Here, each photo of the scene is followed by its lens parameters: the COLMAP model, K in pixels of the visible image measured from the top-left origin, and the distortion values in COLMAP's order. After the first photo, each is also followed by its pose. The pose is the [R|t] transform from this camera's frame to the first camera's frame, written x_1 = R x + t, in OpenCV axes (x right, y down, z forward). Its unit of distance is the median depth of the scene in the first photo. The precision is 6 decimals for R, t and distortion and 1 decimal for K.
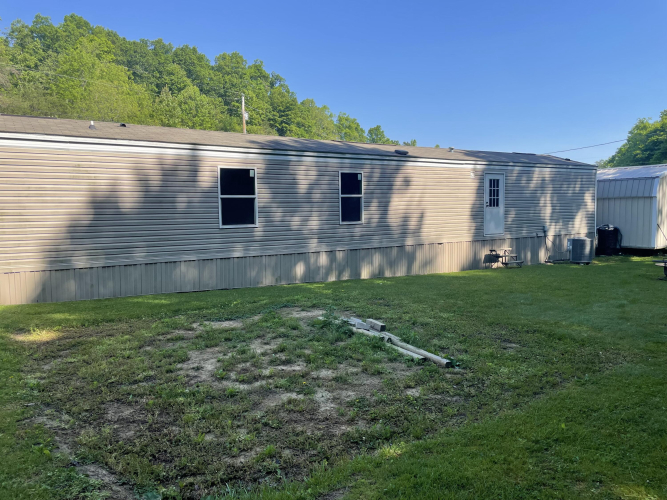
lens RADIAL K [[500.8, 0, 333.5], [0, 500.8, 250.0], [0, 0, 1]] dist [0.092078, -0.111542]
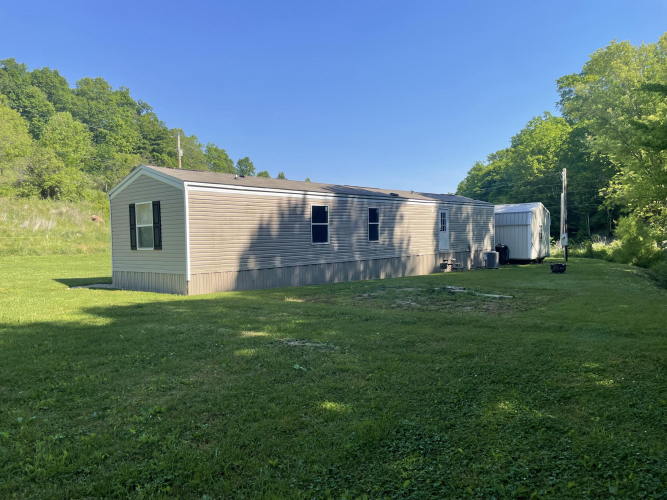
lens RADIAL K [[500.8, 0, 333.5], [0, 500.8, 250.0], [0, 0, 1]] dist [0.092078, -0.111542]
pose [[0.961369, -0.016729, 0.274754, -0.388008], [0.032774, 0.998008, -0.053910, 0.037007], [-0.273304, 0.060833, 0.960002, -0.312683]]
